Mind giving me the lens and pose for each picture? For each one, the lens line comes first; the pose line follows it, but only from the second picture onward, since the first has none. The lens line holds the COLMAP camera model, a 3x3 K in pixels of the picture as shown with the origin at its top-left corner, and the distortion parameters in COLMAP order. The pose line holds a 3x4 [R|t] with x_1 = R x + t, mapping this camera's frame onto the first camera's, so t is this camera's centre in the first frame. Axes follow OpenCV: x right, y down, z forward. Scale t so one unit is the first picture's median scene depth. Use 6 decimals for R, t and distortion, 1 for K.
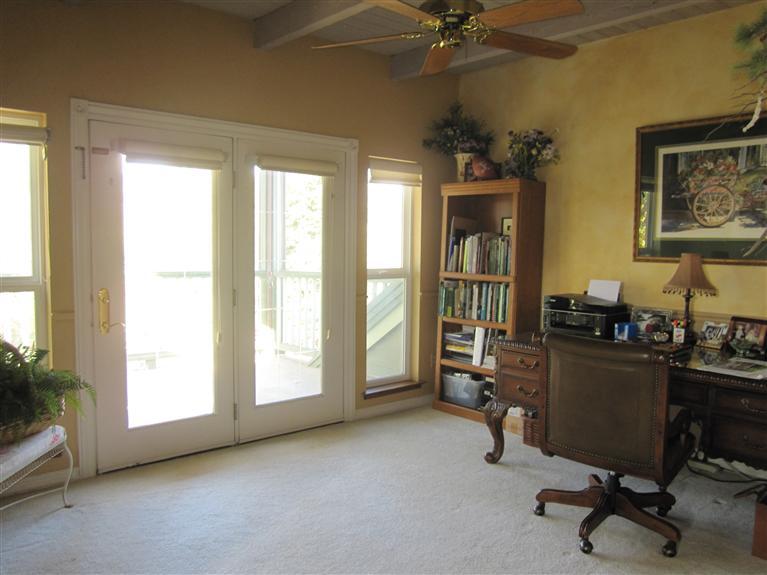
lens RADIAL K [[640.2, 0, 365.9], [0, 640.2, 286.1], [0, 0, 1]] dist [-0.041400, -0.002365]
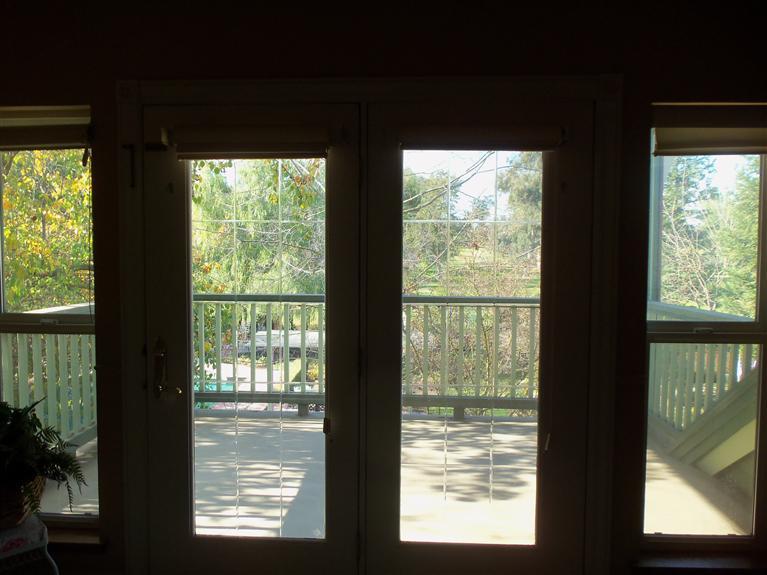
lens RADIAL K [[640.2, 0, 365.9], [0, 640.2, 286.1], [0, 0, 1]] dist [-0.041400, -0.002365]
pose [[0.722319, 0.047805, -0.689905, 0.183579], [-0.038492, 0.998841, 0.028912, -0.061384], [0.690488, 0.005672, 0.723322, 0.459278]]
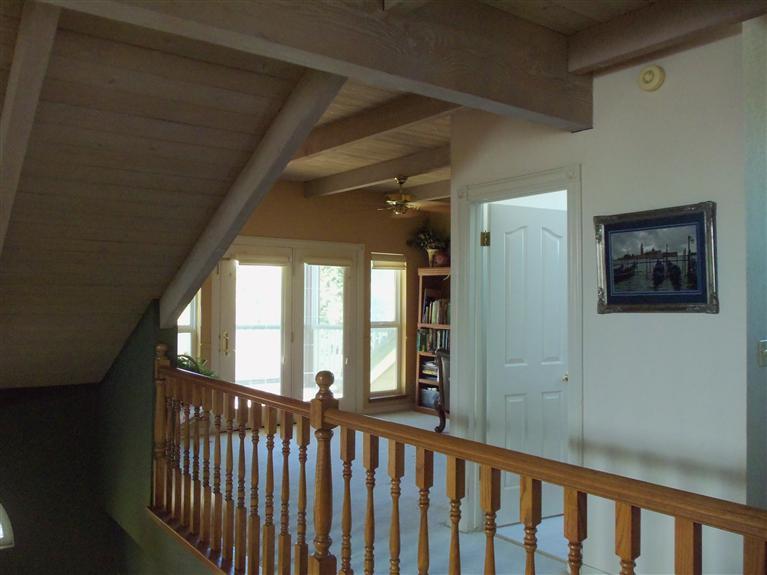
lens RADIAL K [[640.2, 0, 365.9], [0, 640.2, 286.1], [0, 0, 1]] dist [-0.041400, -0.002365]
pose [[0.998902, -0.005925, -0.046474, 0.063139], [0.001795, 0.996083, -0.088407, 0.026399], [0.046816, 0.088226, 0.995000, -0.606468]]
